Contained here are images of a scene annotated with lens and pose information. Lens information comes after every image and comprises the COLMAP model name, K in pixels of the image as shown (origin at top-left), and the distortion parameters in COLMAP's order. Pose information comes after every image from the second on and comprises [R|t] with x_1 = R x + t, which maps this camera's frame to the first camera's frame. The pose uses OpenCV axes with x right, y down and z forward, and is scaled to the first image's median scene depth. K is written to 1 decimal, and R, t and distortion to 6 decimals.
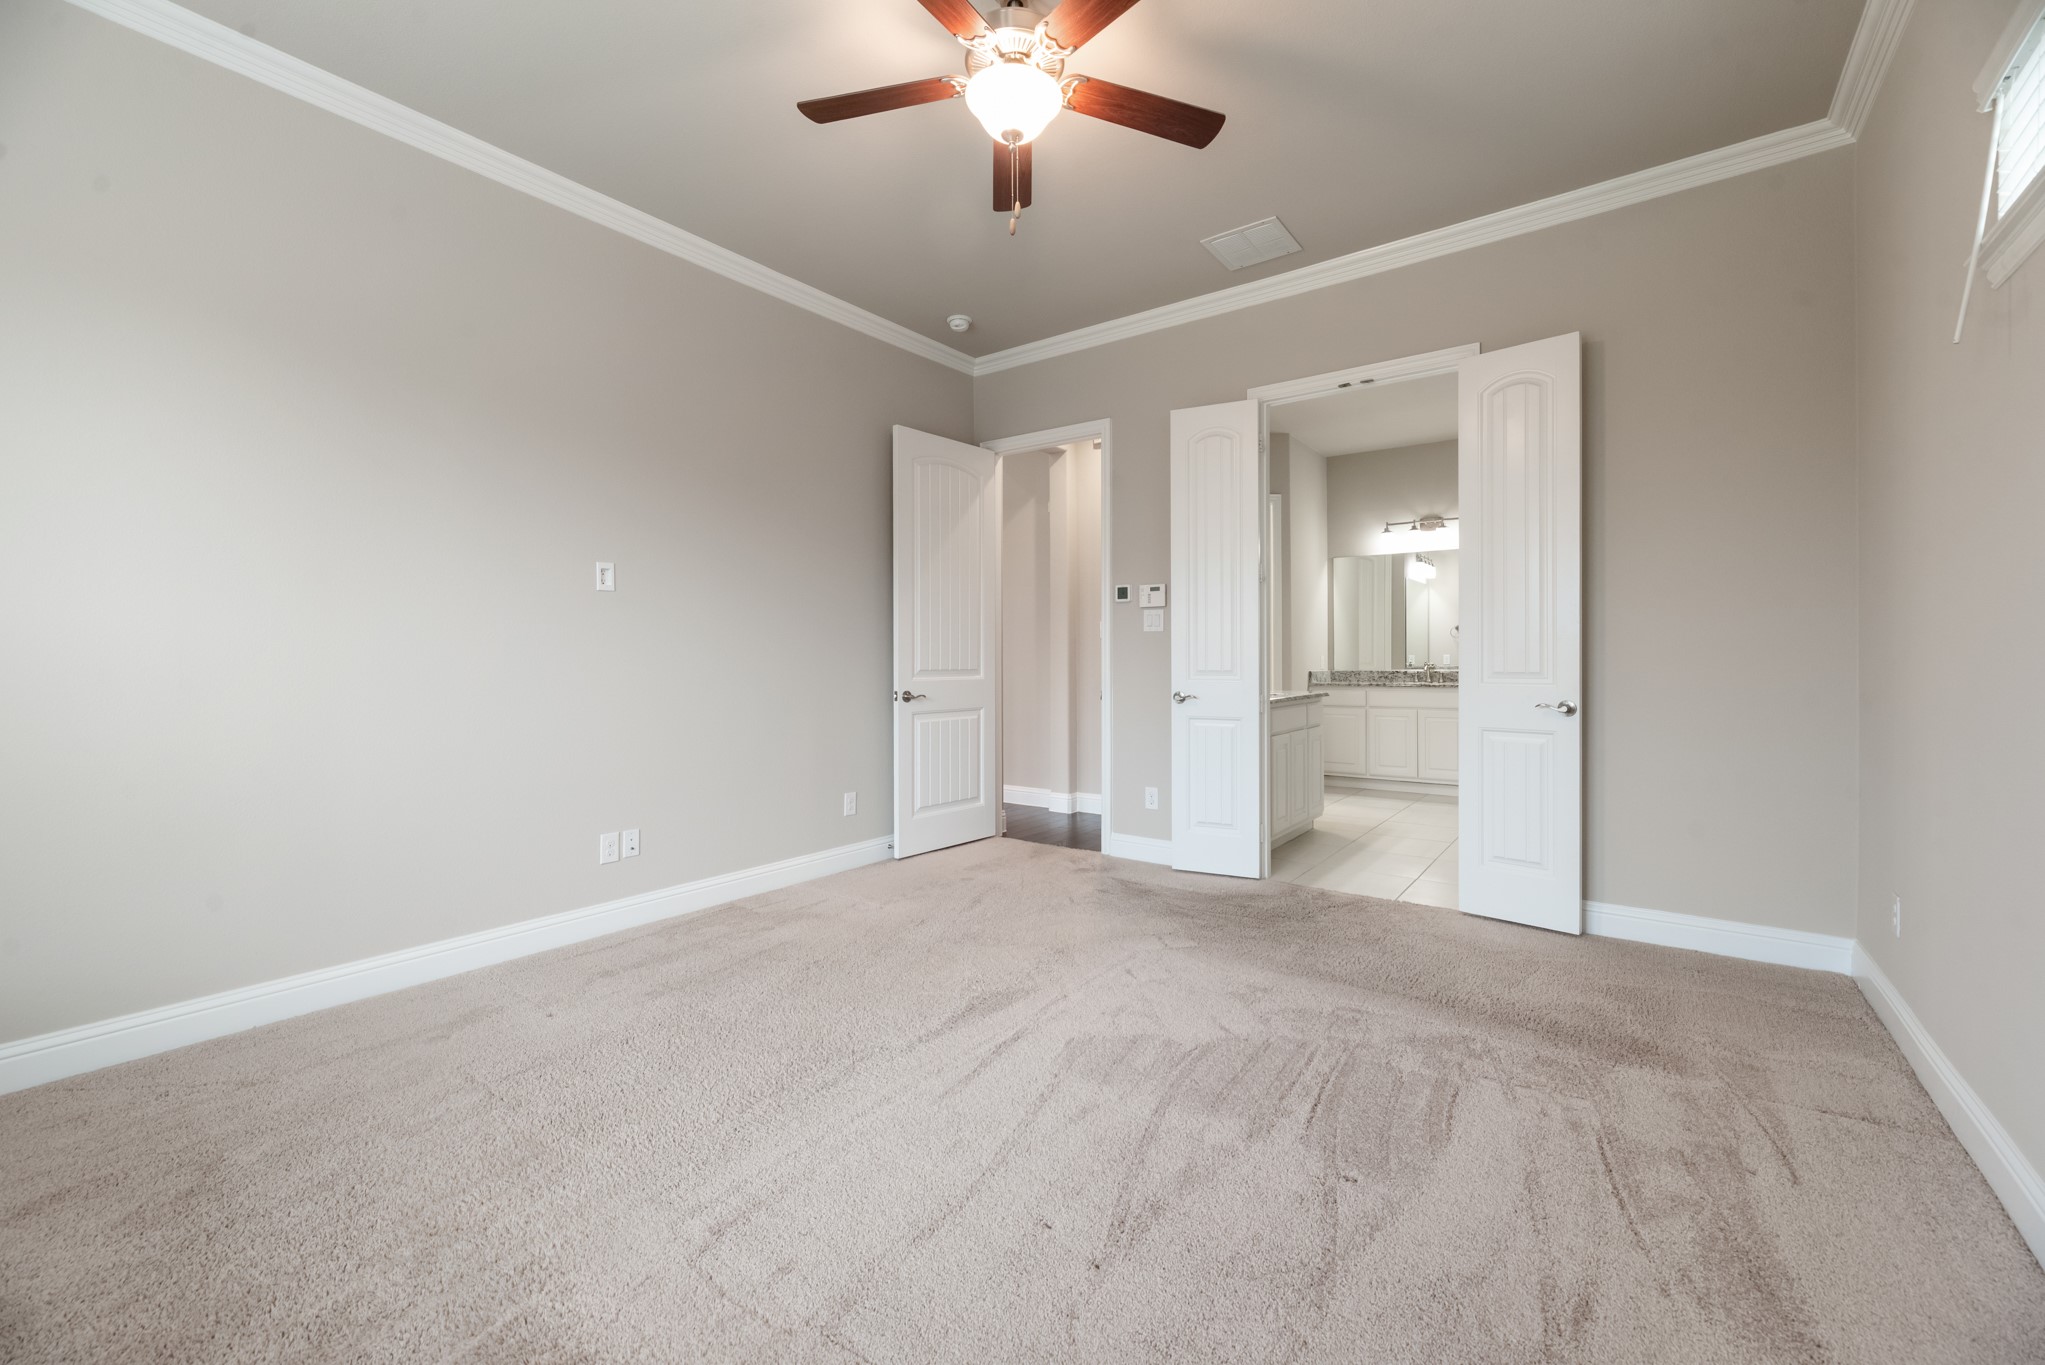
lens RADIAL K [[834.9, 0, 1024.1], [0, 834.9, 673.1], [0, 0, 1]] dist [-0.000456, 0.000011]
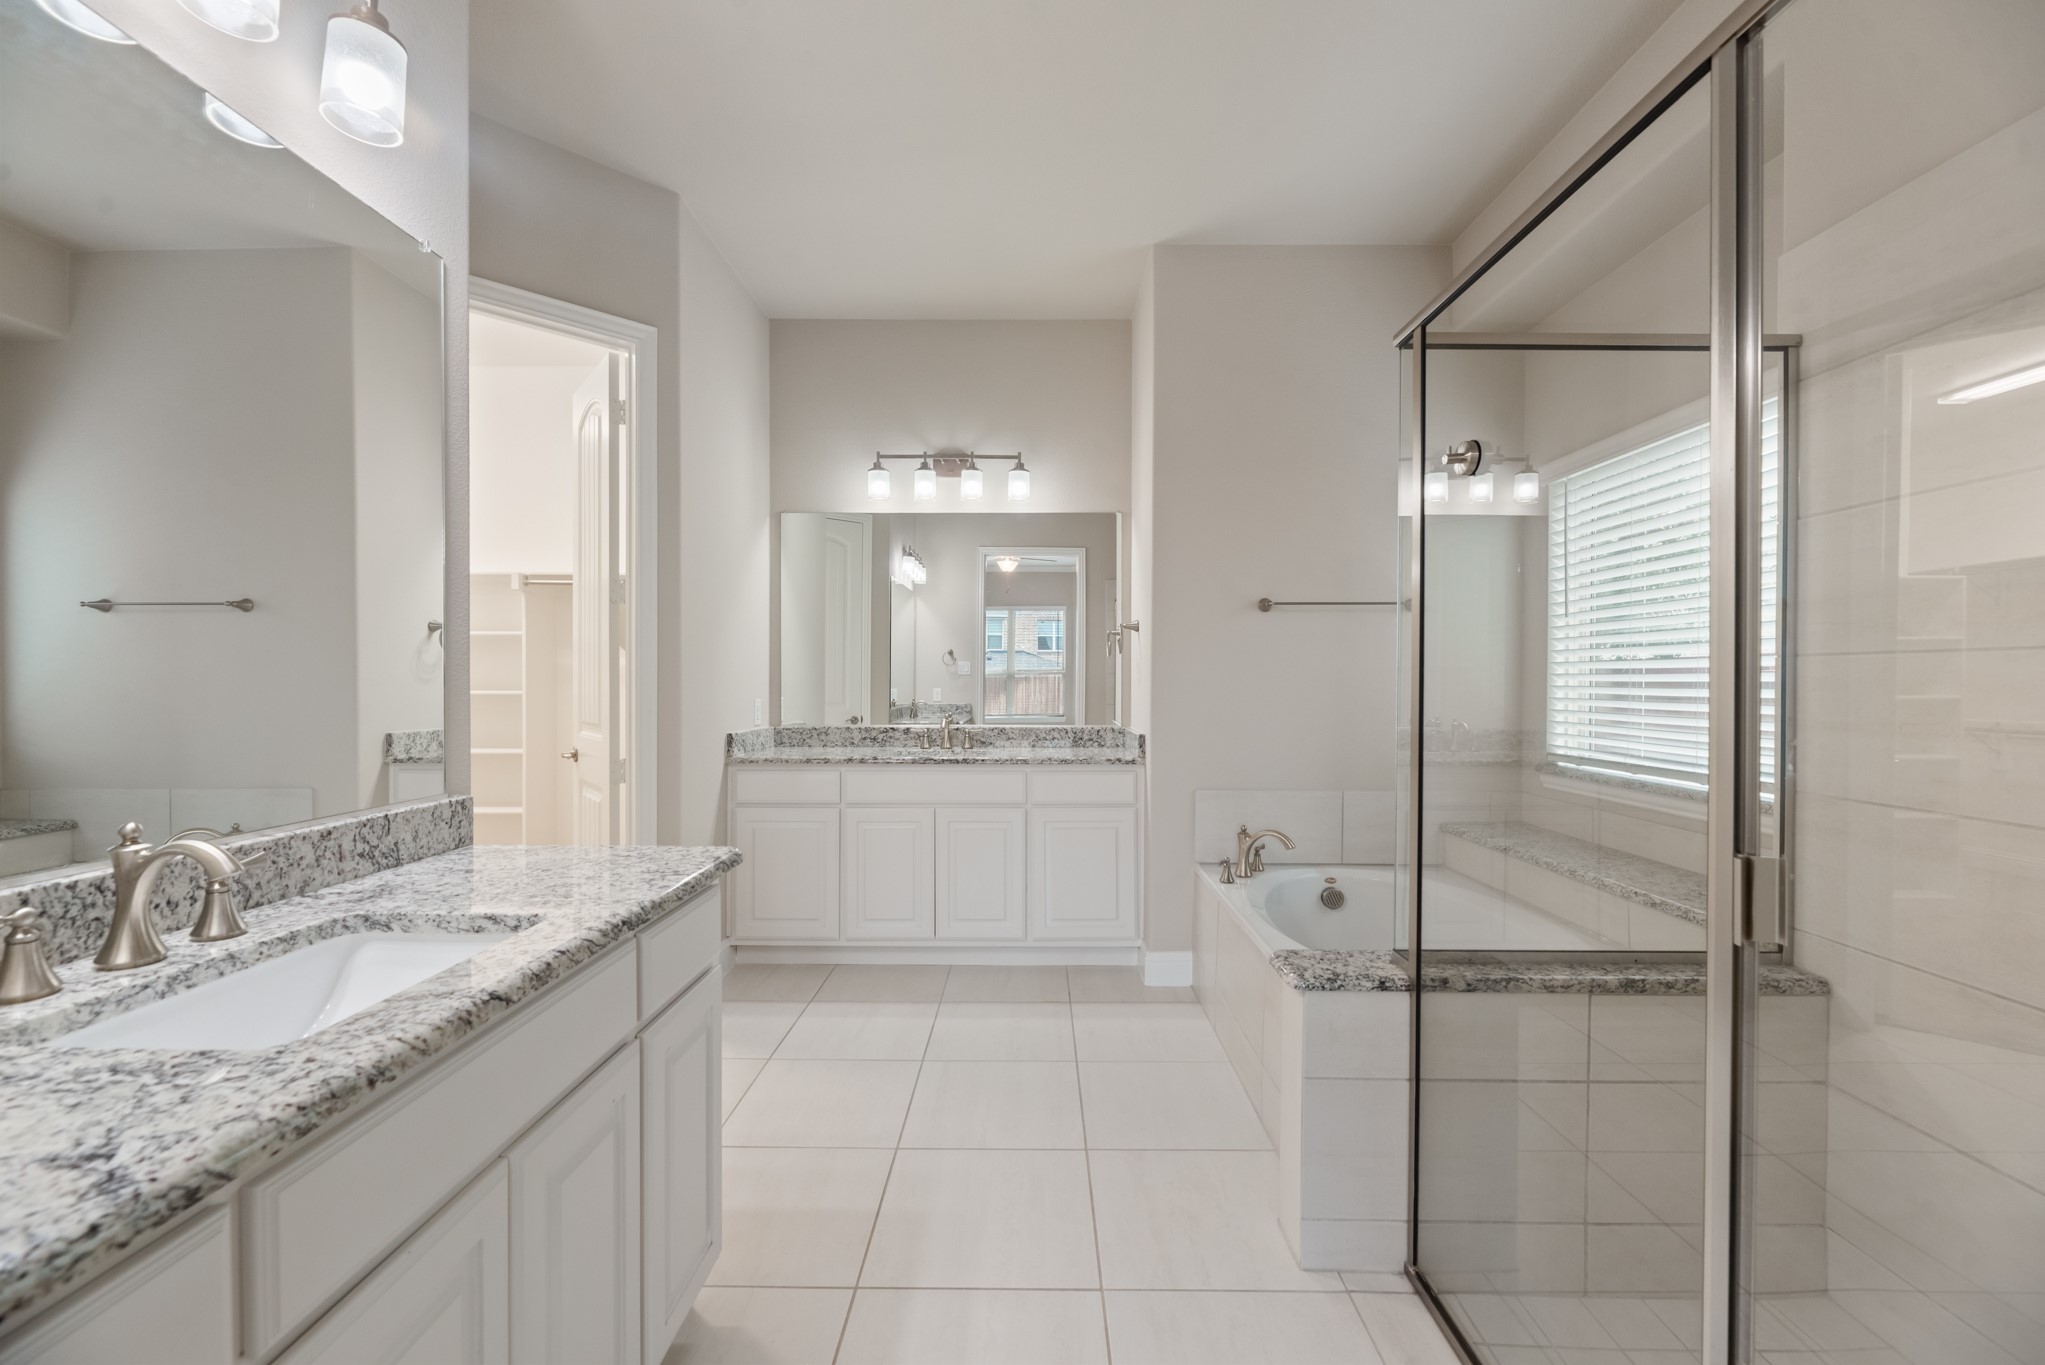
lens RADIAL K [[834.9, 0, 1024.1], [0, 834.9, 673.1], [0, 0, 1]] dist [-0.000456, 0.000011]
pose [[0.811701, 0.015312, 0.583872, 0.191118], [-0.000052, 0.999658, -0.026145, -0.023304], [-0.584073, 0.021192, 0.811424, 0.490286]]
